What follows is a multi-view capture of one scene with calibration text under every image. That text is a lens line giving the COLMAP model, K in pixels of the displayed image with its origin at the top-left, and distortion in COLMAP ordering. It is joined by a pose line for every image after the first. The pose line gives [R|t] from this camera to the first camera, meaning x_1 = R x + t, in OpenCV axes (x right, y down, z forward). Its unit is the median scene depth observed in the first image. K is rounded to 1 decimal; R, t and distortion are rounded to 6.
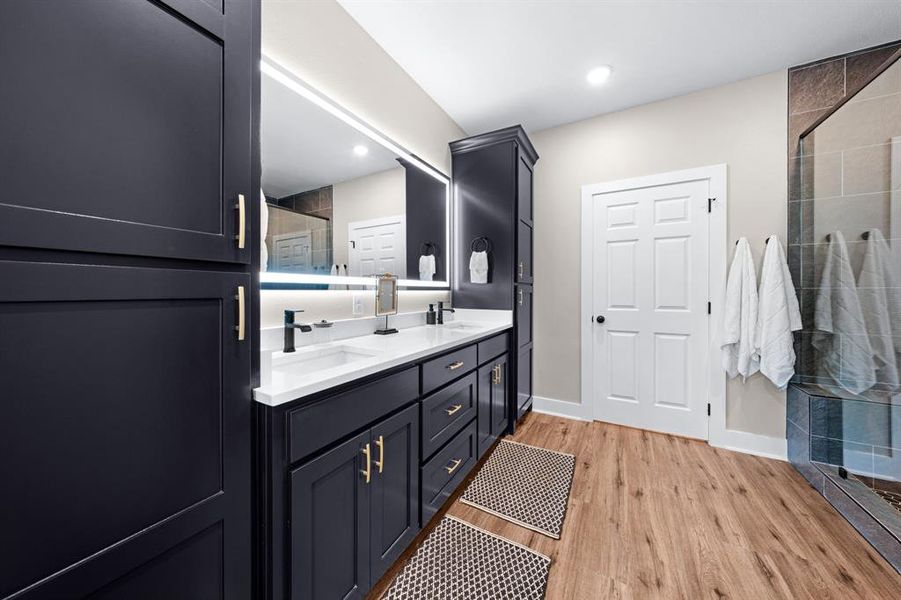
lens RADIAL K [[306.7, 0, 462.1], [0, 306.7, 292.6], [0, 0, 1]] dist [0.001904, 0.000244]
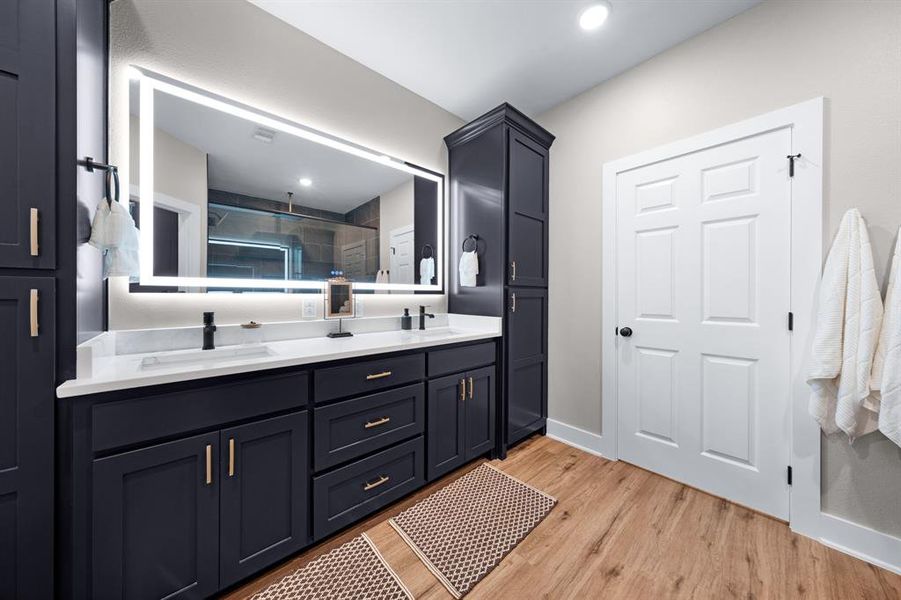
lens RADIAL K [[306.7, 0, 452.1], [0, 306.7, 296.7], [0, 0, 1]] dist [0.001904, 0.000244]
pose [[0.943021, 0.004111, -0.332709, 0.333720], [-0.004517, 0.999990, -0.000447, 0.000366], [0.332703, 0.001924, 0.943030, 0.133024]]
